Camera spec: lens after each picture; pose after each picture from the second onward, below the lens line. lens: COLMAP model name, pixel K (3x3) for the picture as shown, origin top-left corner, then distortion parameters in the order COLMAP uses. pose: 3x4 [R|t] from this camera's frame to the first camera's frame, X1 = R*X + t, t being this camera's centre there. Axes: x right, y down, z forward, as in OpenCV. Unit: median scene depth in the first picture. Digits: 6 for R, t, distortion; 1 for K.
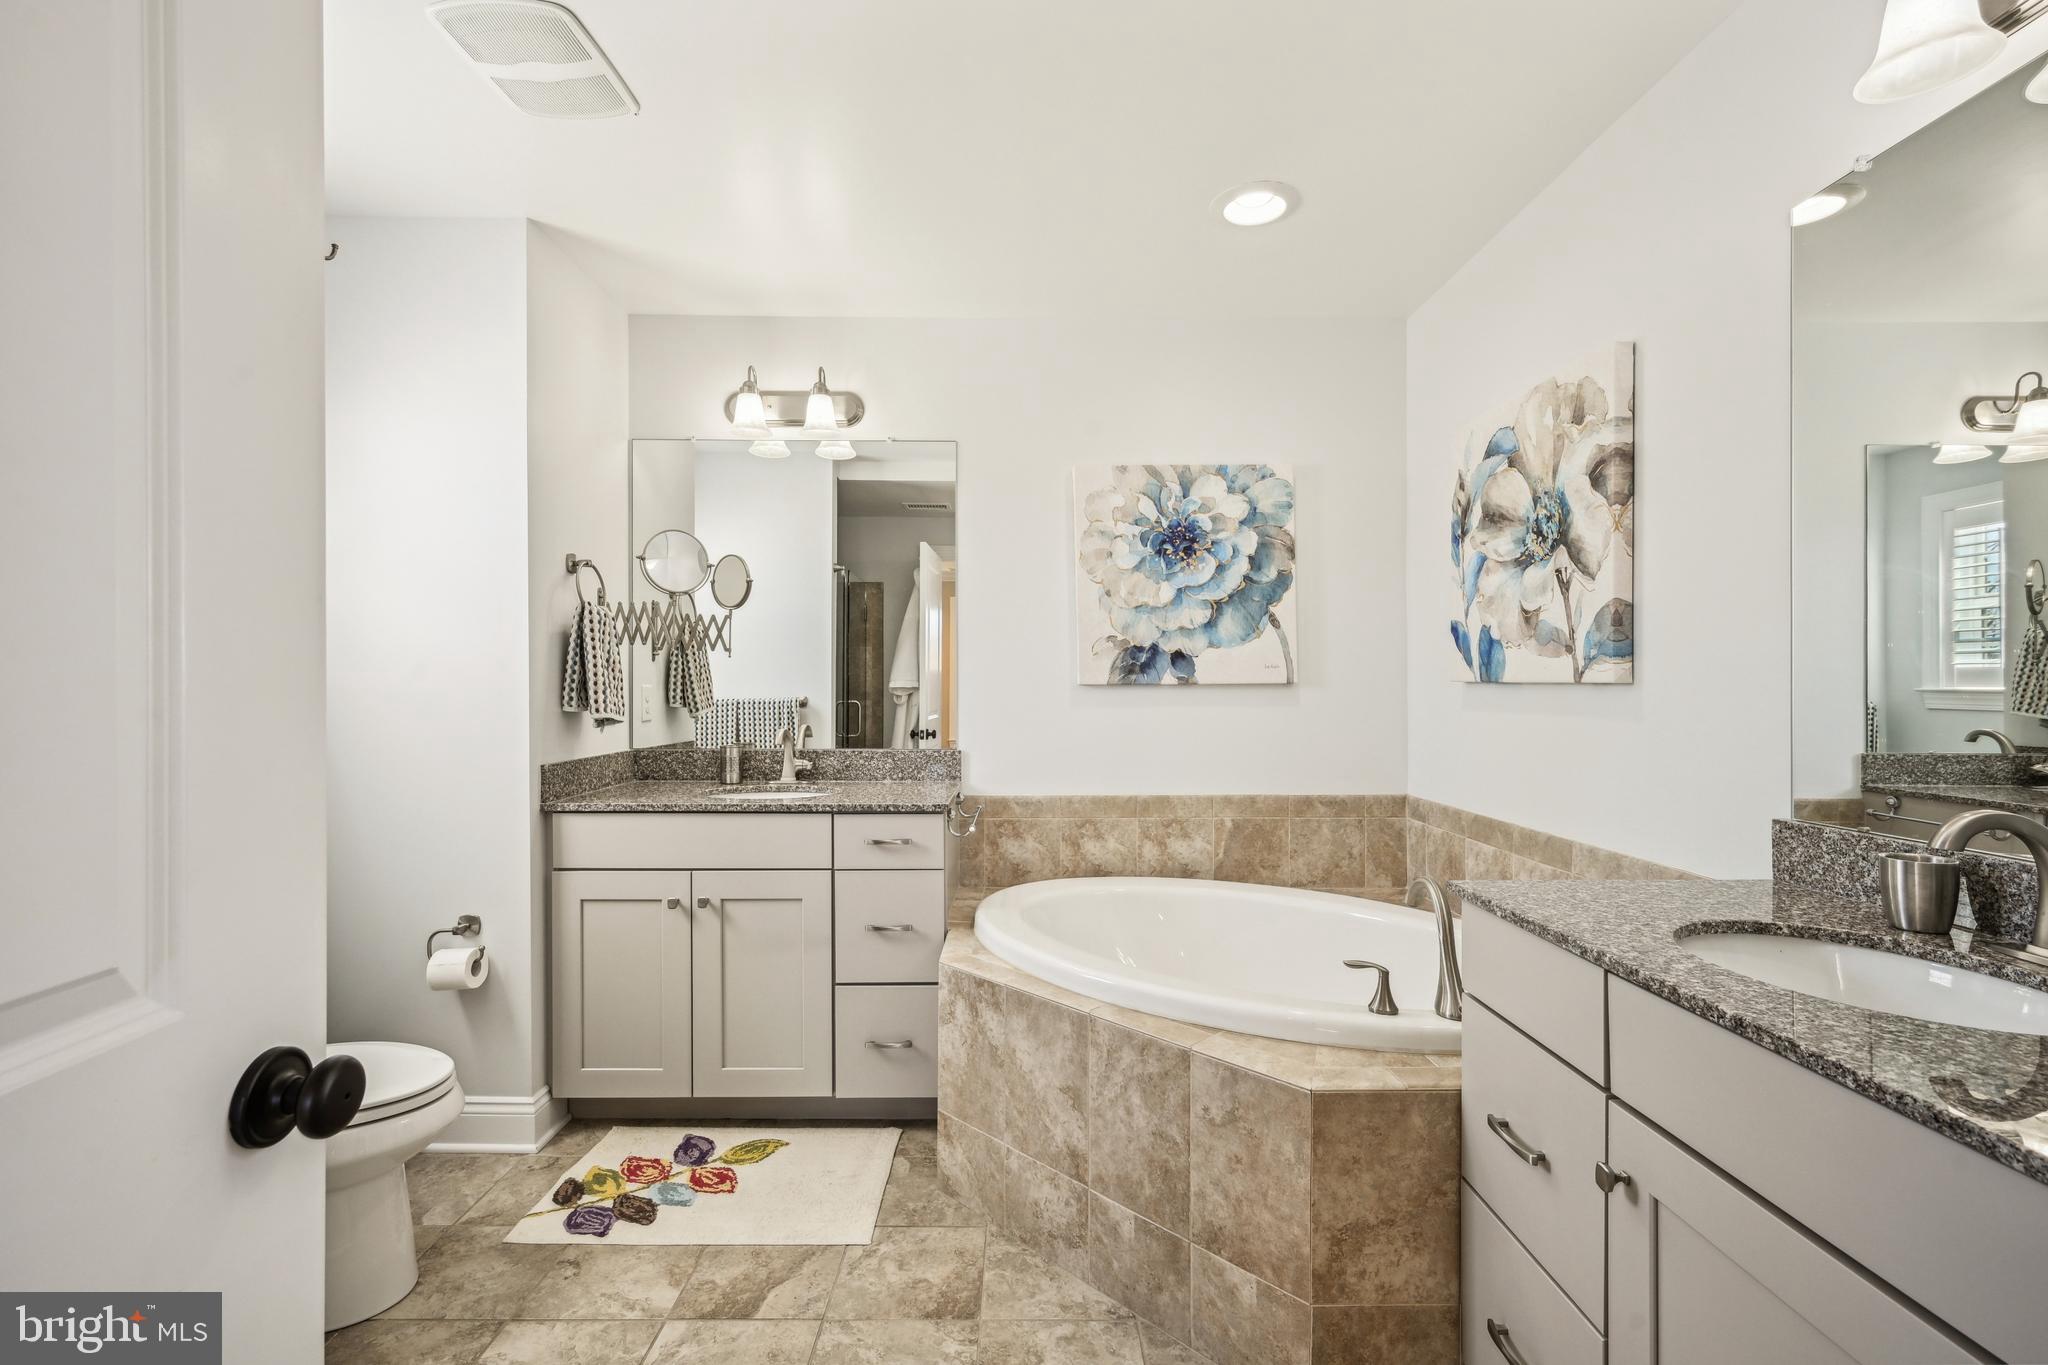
lens RADIAL K [[908.8, 0, 1027.3], [0, 908.8, 683.9], [0, 0, 1]] dist [0.000908, 0.000264]
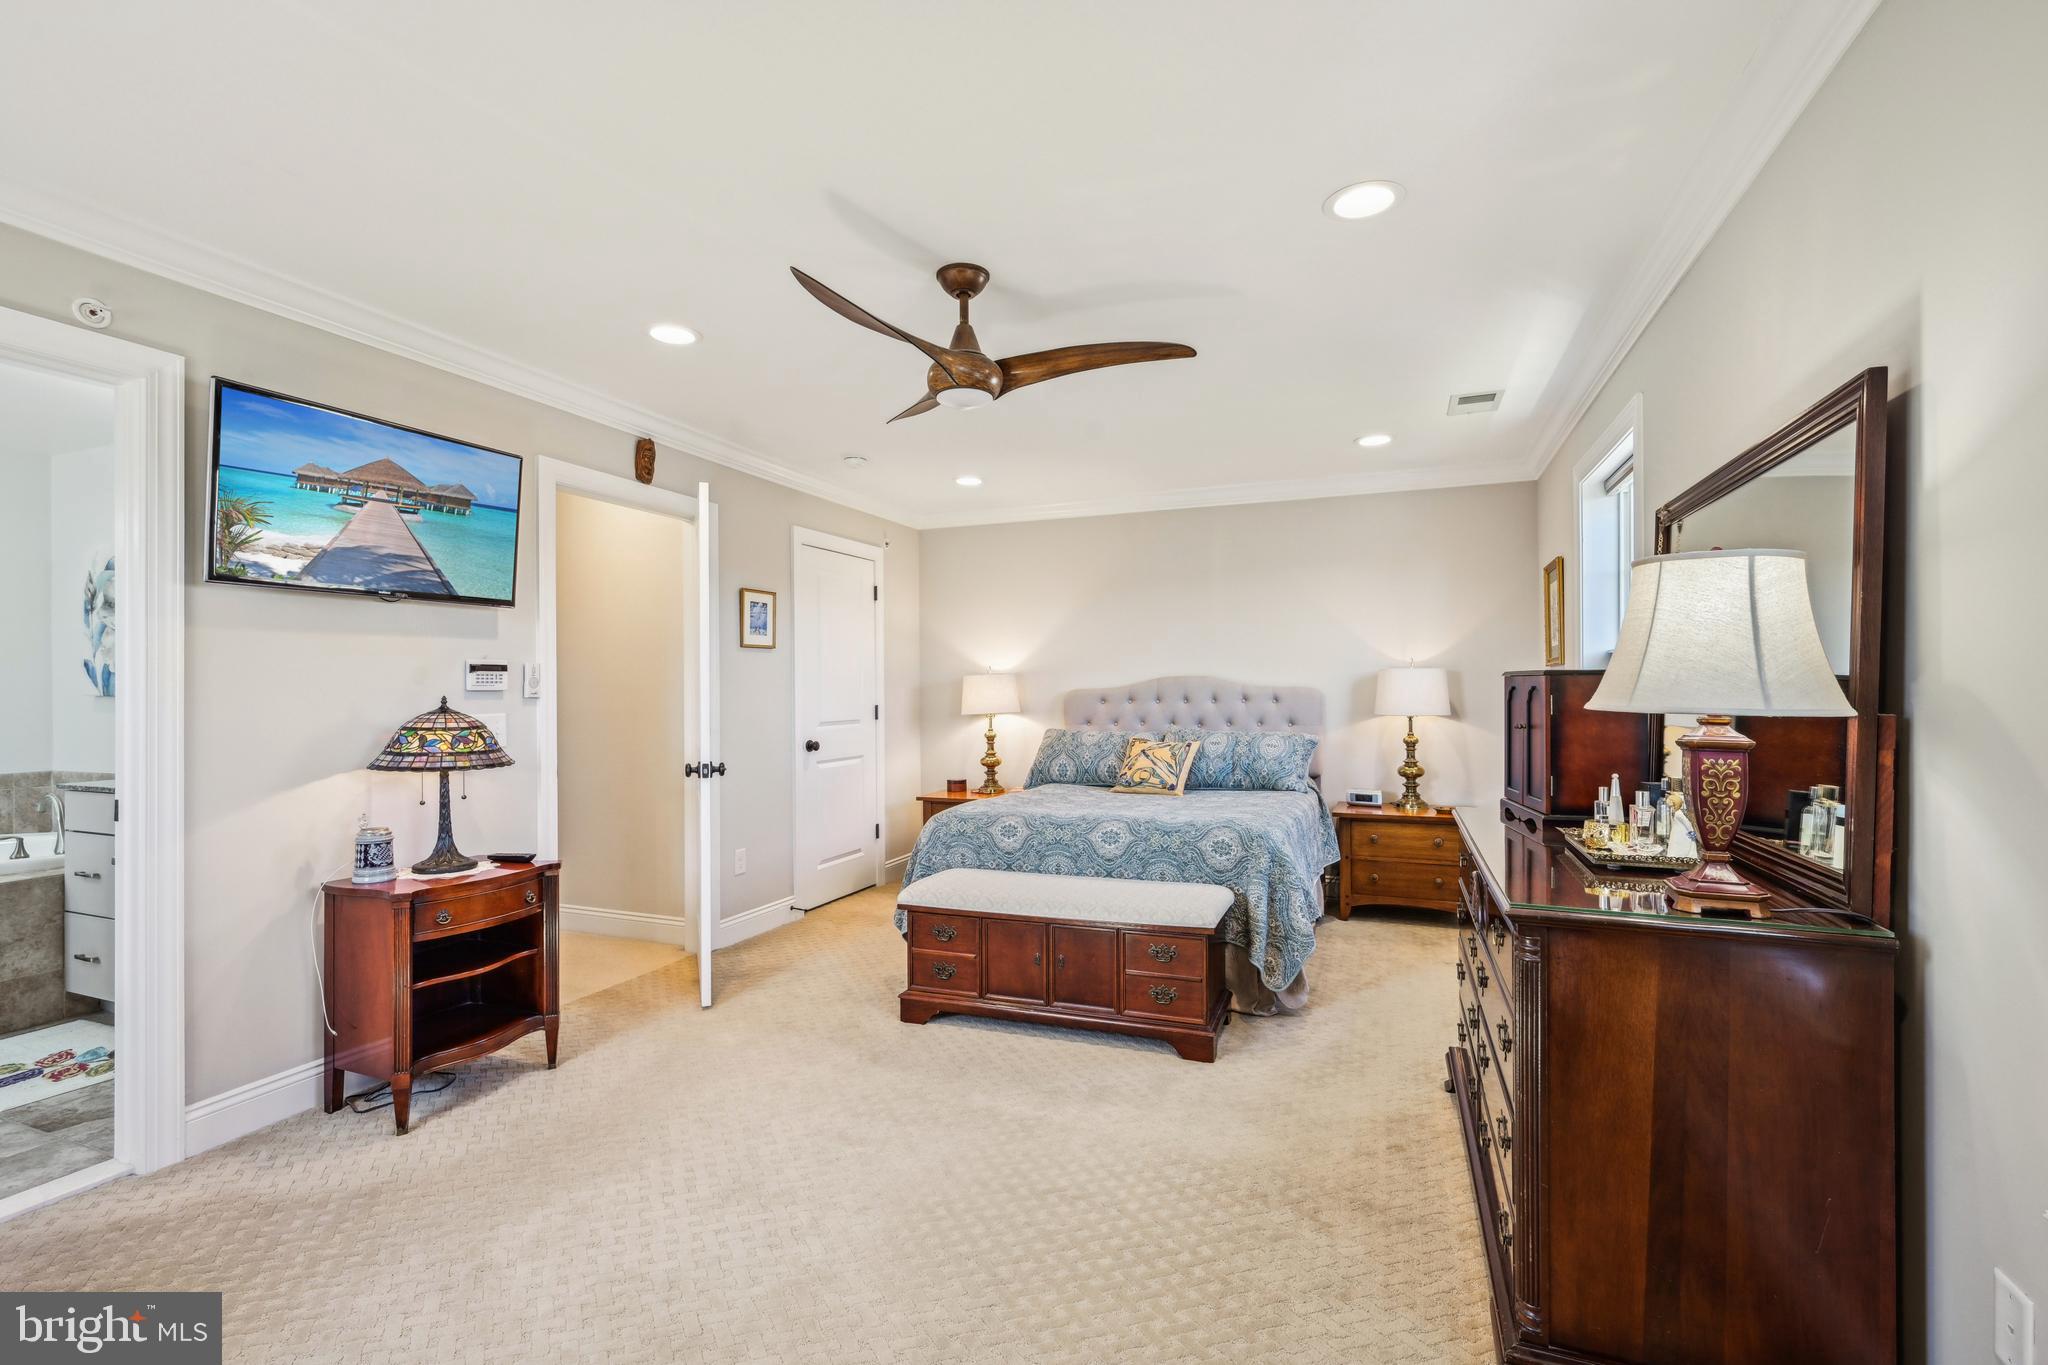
lens RADIAL K [[908.8, 0, 1012.4], [0, 908.8, 688.8], [0, 0, 1]] dist [0.000908, 0.000264]
pose [[0.384517, 0.001696, 0.923116, -0.371624], [0.005539, 0.999976, -0.004145, 0.000913], [-0.923101, 0.006706, 0.384499, -1.076166]]
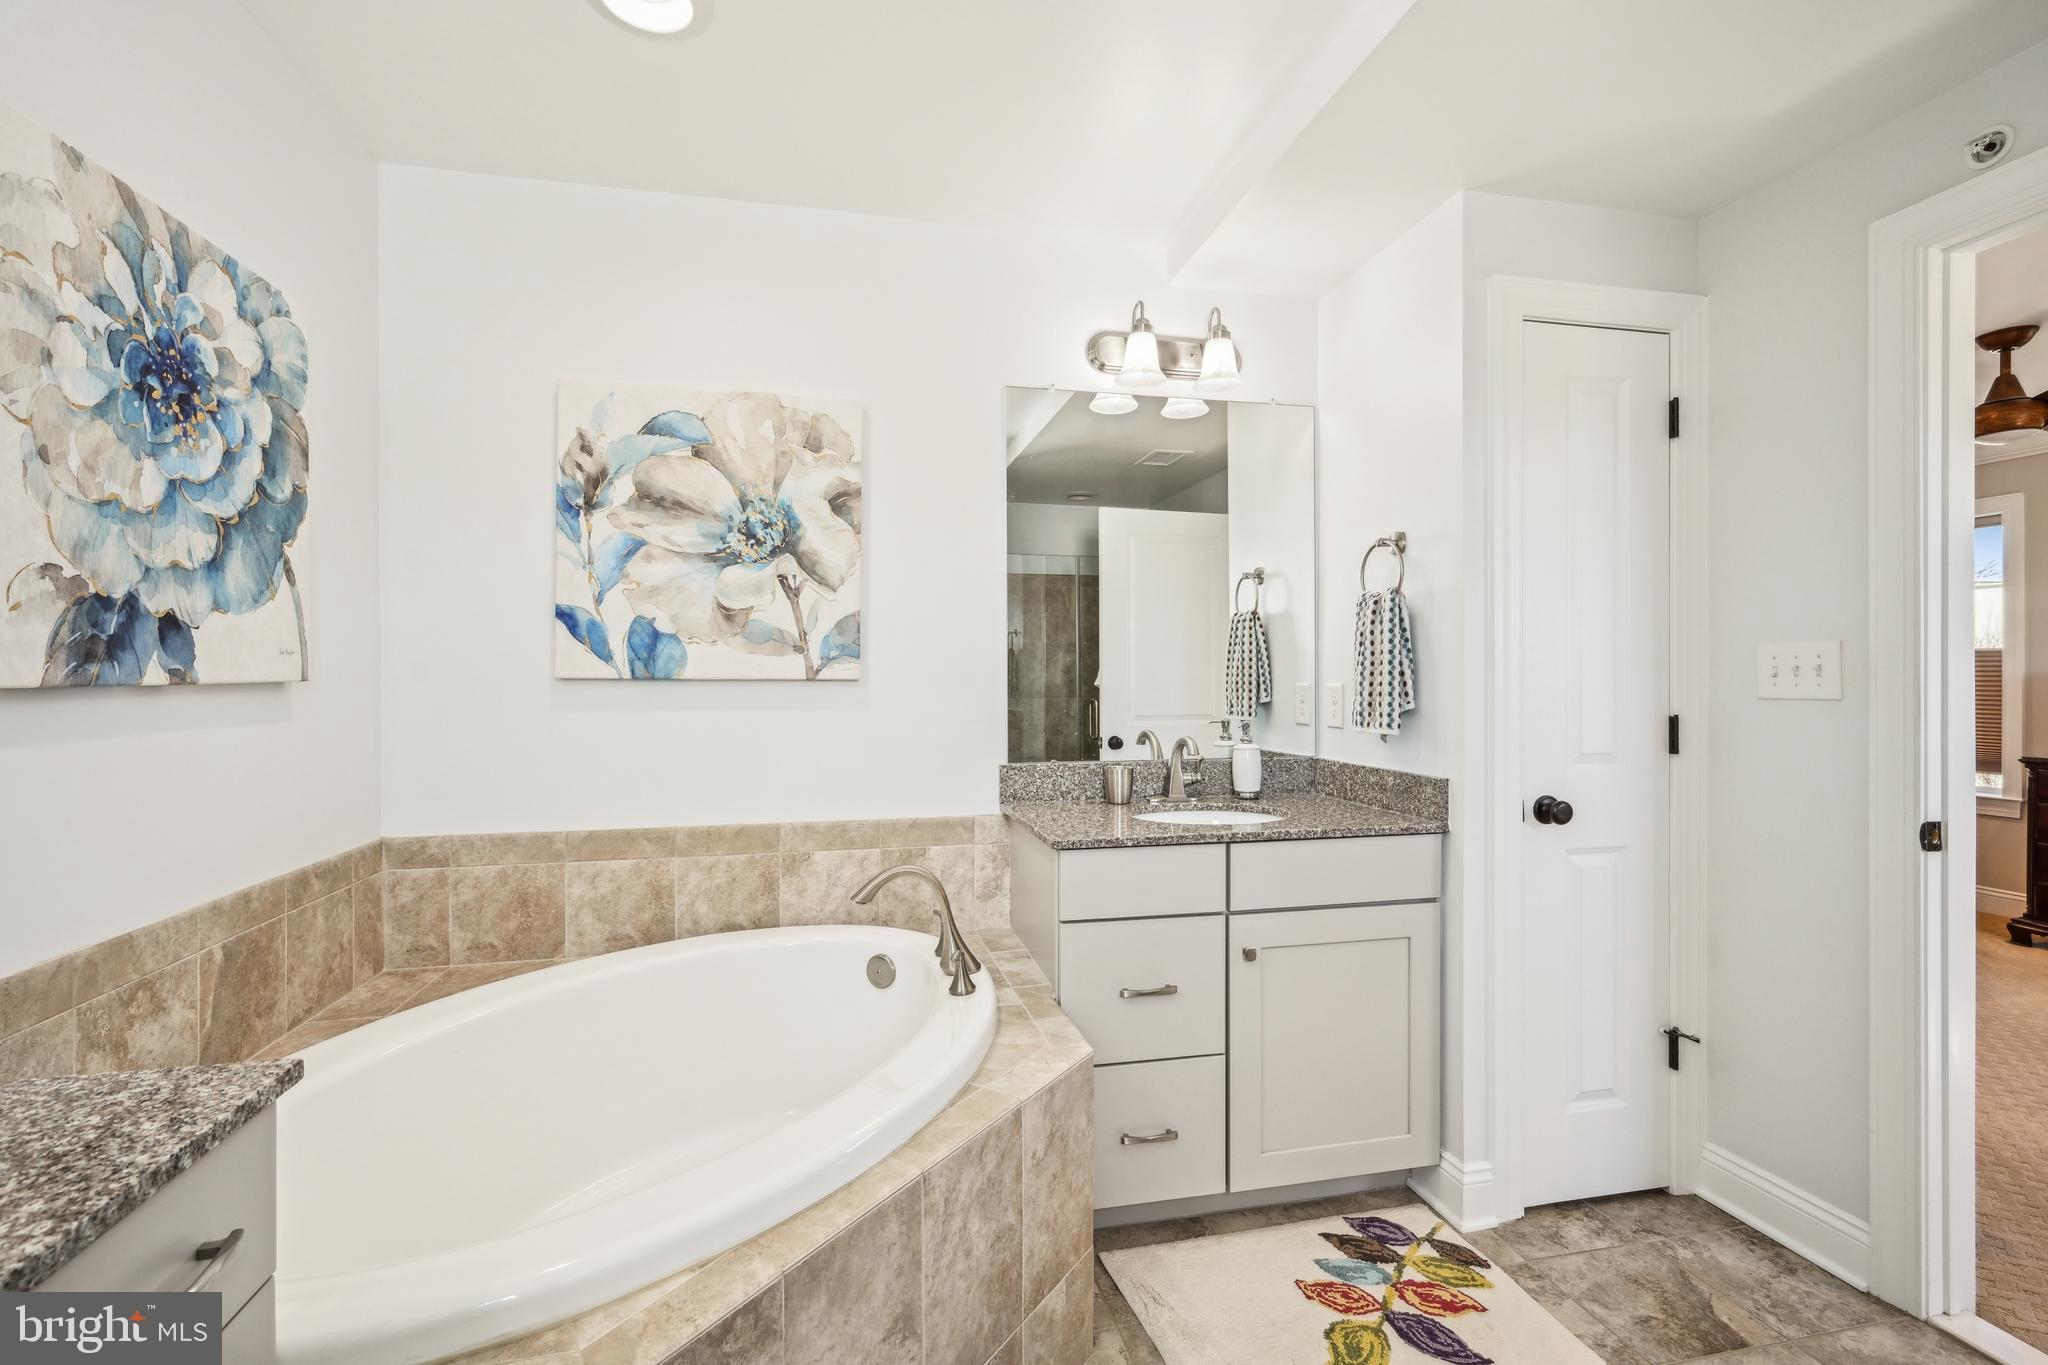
lens RADIAL K [[908.8, 0, 1031.5], [0, 908.8, 674.2], [0, 0, 1]] dist [0.000908, 0.000264]
pose [[-0.213220, 0.001237, 0.977003, -0.383498], [0.000875, 0.999999, -0.001076, -0.004350], [-0.977004, 0.000625, -0.213221, 0.668510]]
